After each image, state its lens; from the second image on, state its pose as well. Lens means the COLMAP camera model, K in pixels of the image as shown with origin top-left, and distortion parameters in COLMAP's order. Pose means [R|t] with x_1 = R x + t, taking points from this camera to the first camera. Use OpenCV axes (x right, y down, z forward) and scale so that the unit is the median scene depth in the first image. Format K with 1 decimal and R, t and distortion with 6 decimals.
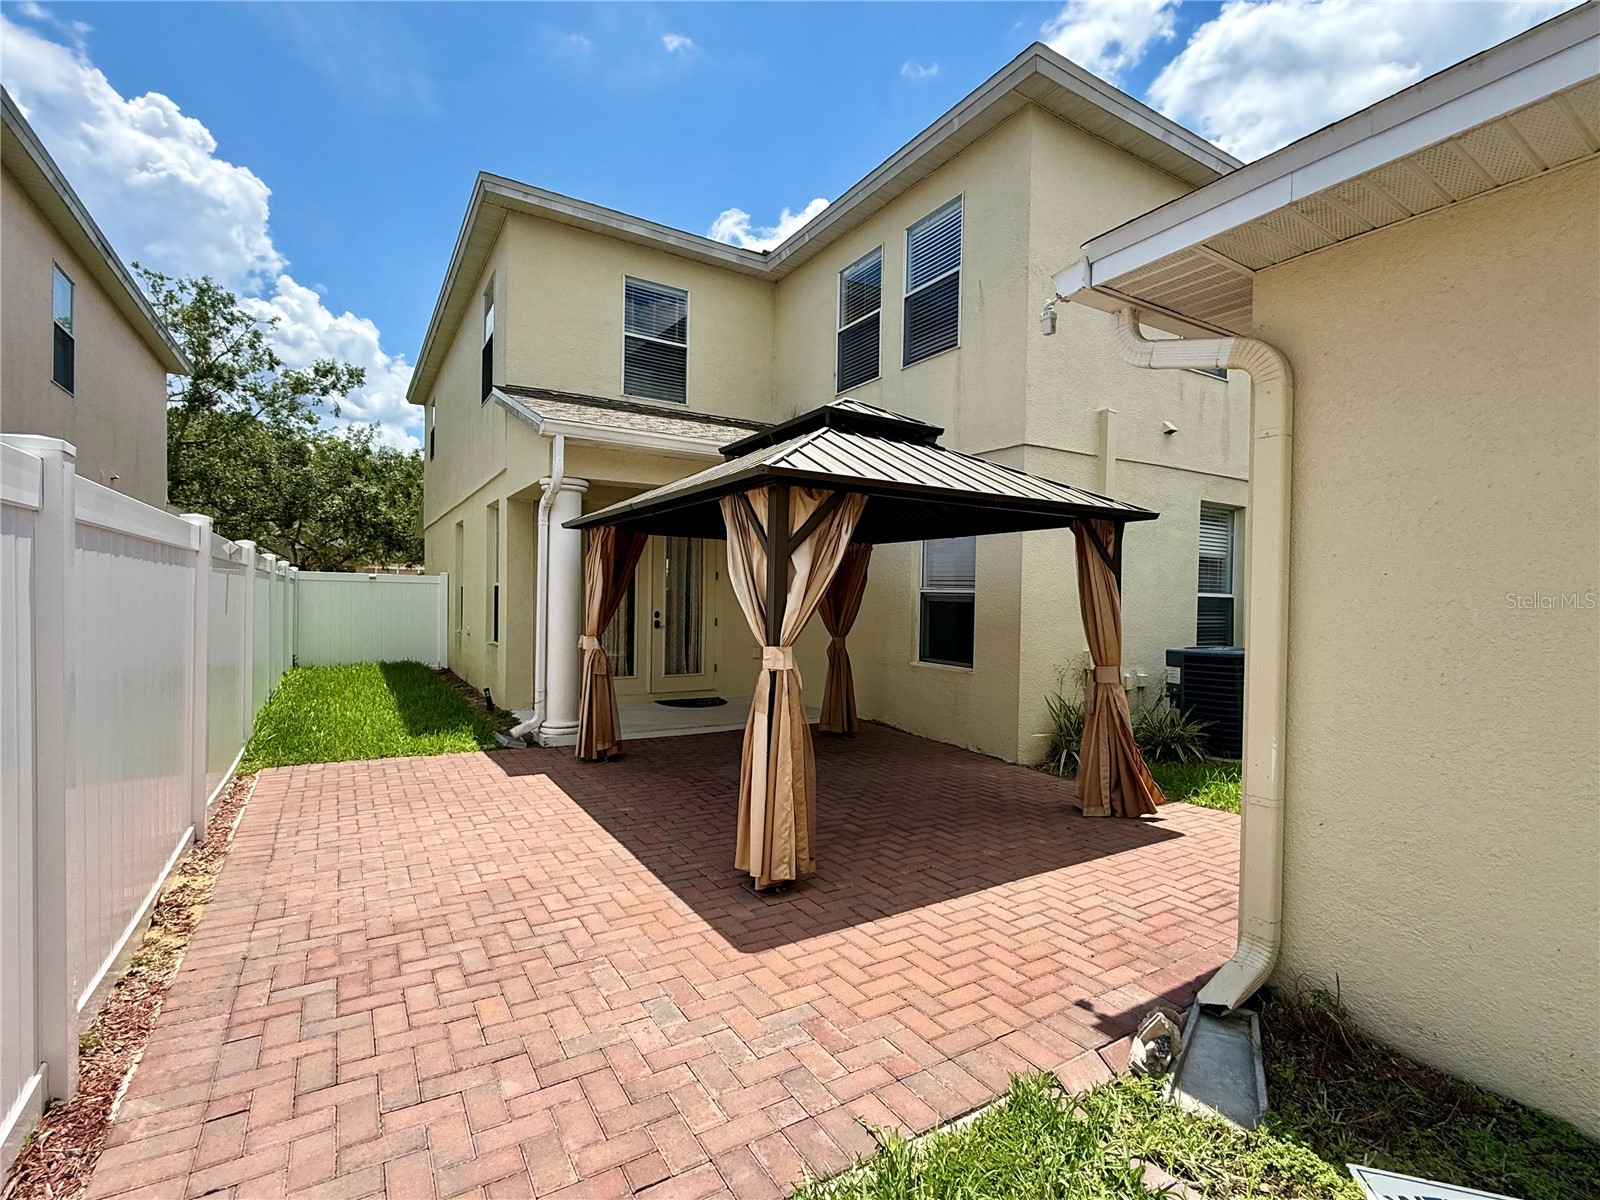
lens RADIAL K [[742.0, 0, 808.3], [0, 742.0, 604.9], [0, 0, 1]] dist [0.000524, -0.003042]
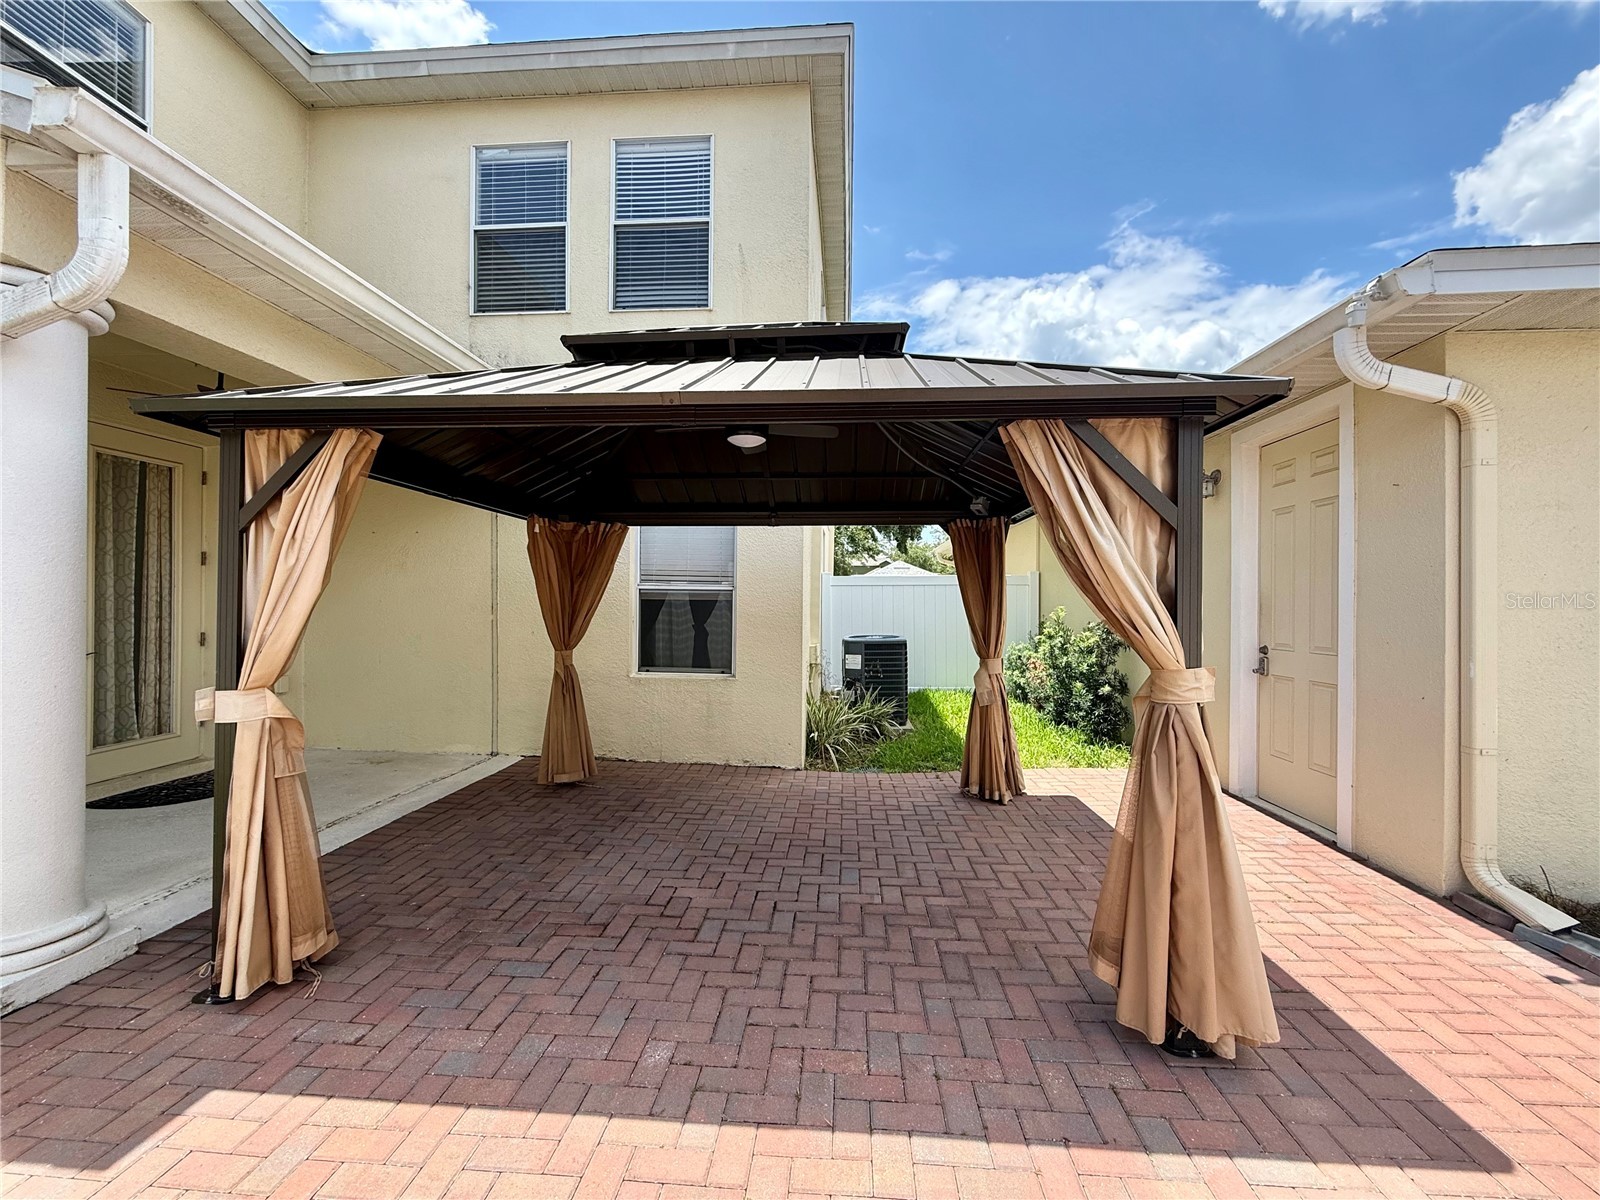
lens RADIAL K [[635.5, 0, 801.1], [0, 635.5, 603.9], [0, 0, 1]] dist [0.000322, 0.000039]
pose [[0.586975, -0.012651, 0.809506, -0.305866], [0.010896, 0.999911, 0.007726, -0.003584], [-0.809532, 0.004285, 0.587061, 0.417945]]
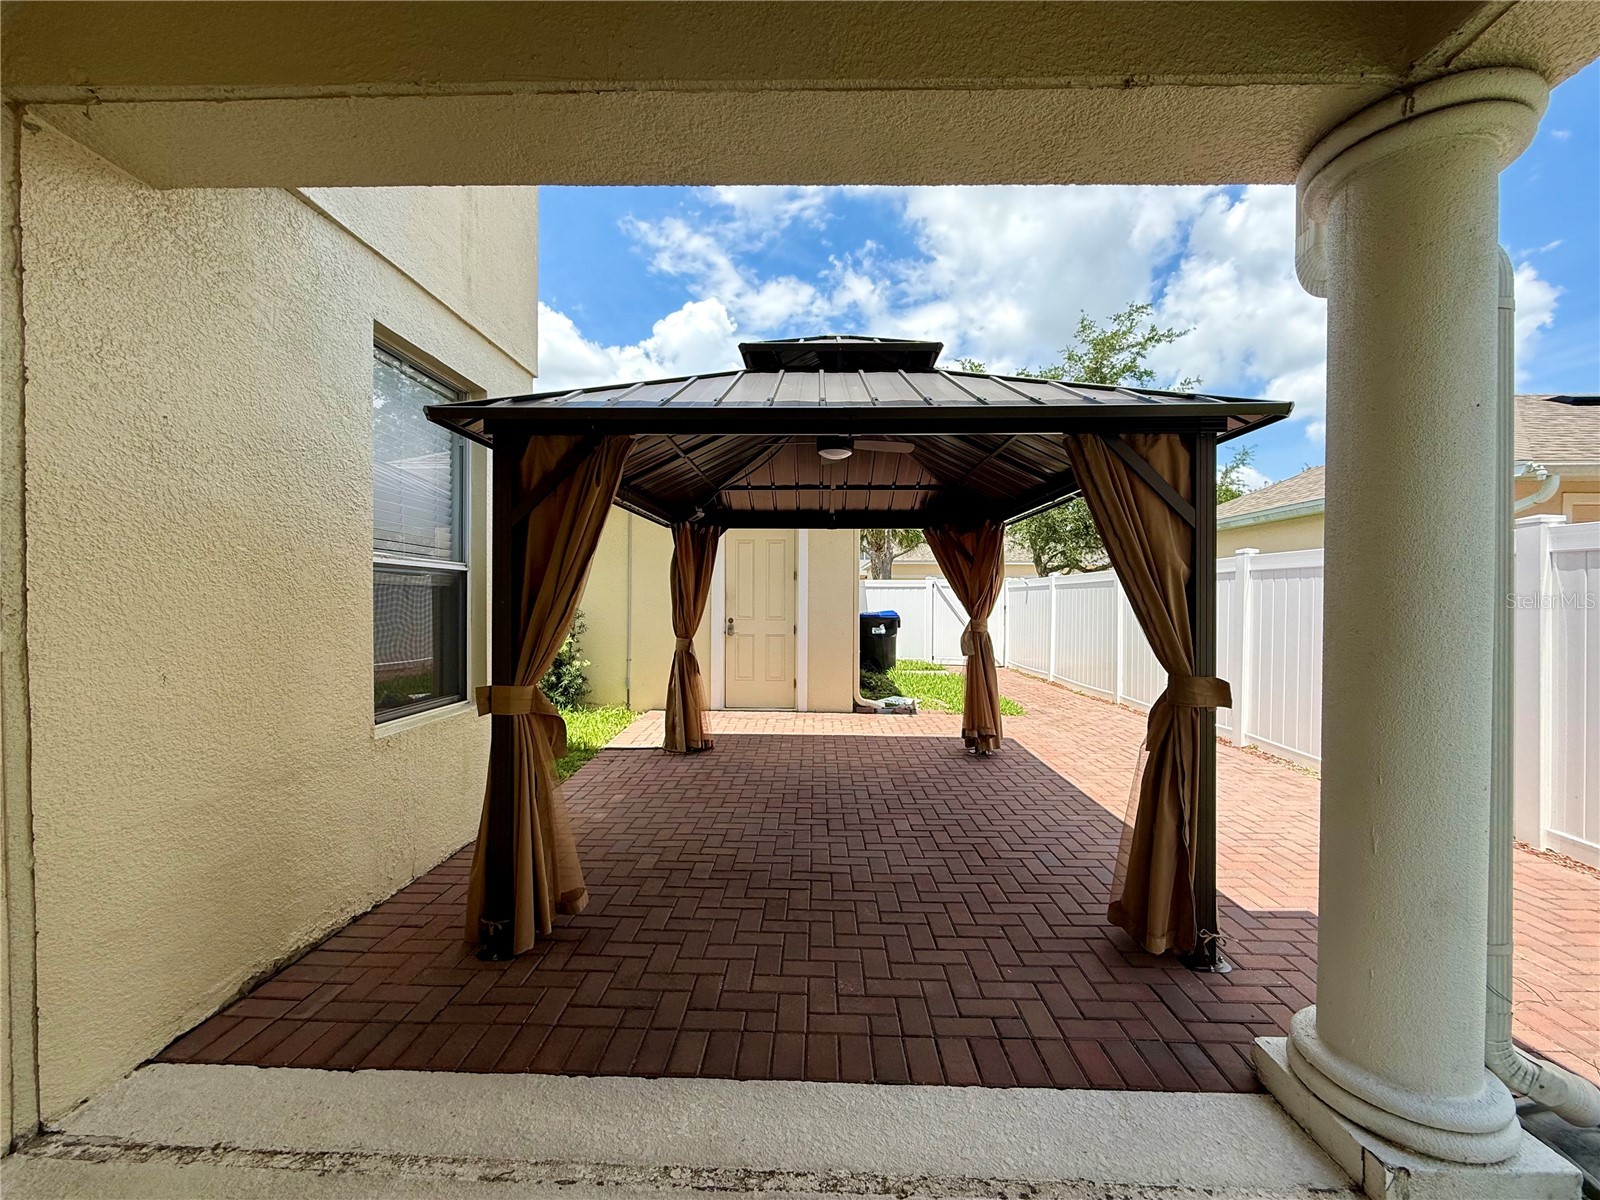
lens RADIAL K [[635.5, 0, 801.6], [0, 635.5, 601.3], [0, 0, 1]] dist [0.000322, 0.000039]
pose [[-0.831360, -0.024376, 0.555199, -0.237372], [-0.013808, 0.999635, 0.023213, -0.006408], [-0.555562, 0.011632, -0.831394, 1.113246]]
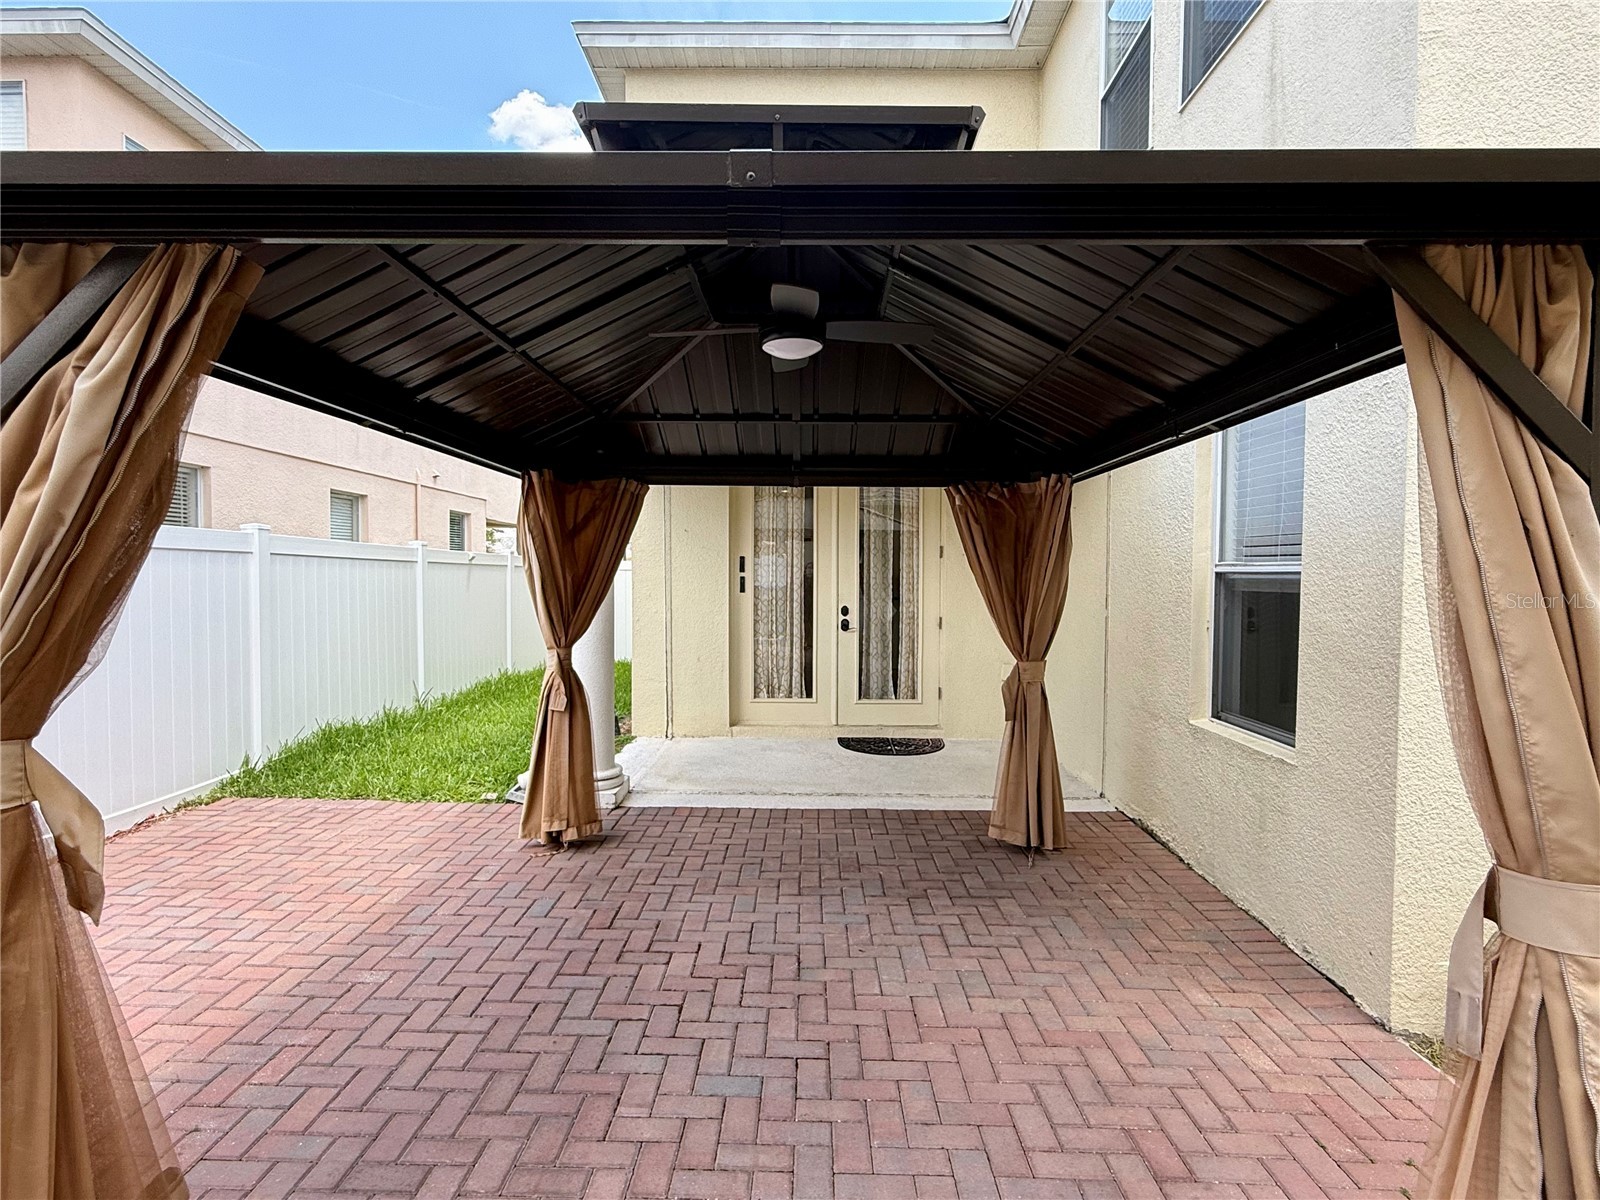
lens RADIAL K [[836.0, 0, 800.4], [0, 836.0, 601.1], [0, 0, 1]] dist [0.005306, 0.000308]
pose [[0.838851, 0.003409, -0.544350, 0.211774], [0.002000, 0.999954, 0.009344, -0.003661], [0.544357, -0.008927, 0.838806, 0.394629]]
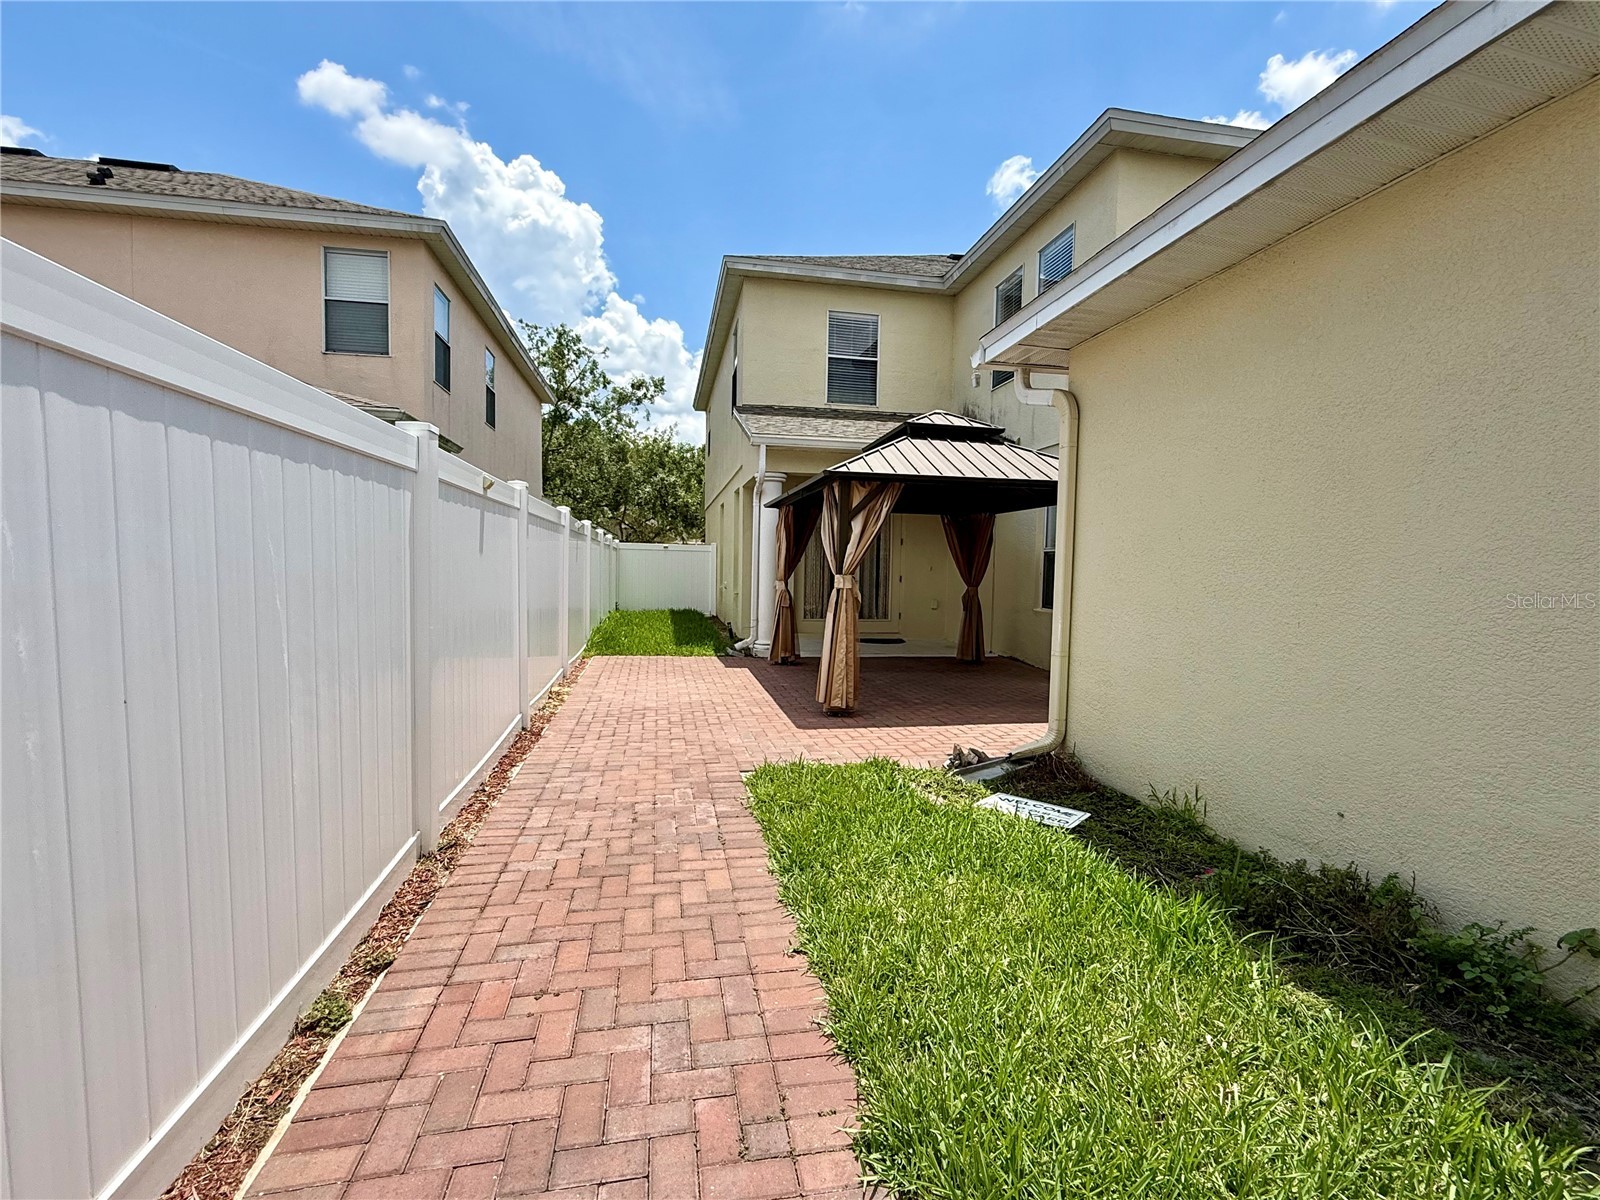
lens RADIAL K [[742.0, 0, 803.7], [0, 742.0, 605.3], [0, 0, 1]] dist [0.000524, -0.003042]
pose [[0.933184, 0.021286, -0.358769, 0.214781], [-0.008298, 0.999255, 0.037702, 0.026871], [0.359304, -0.032206, 0.932665, -0.277816]]
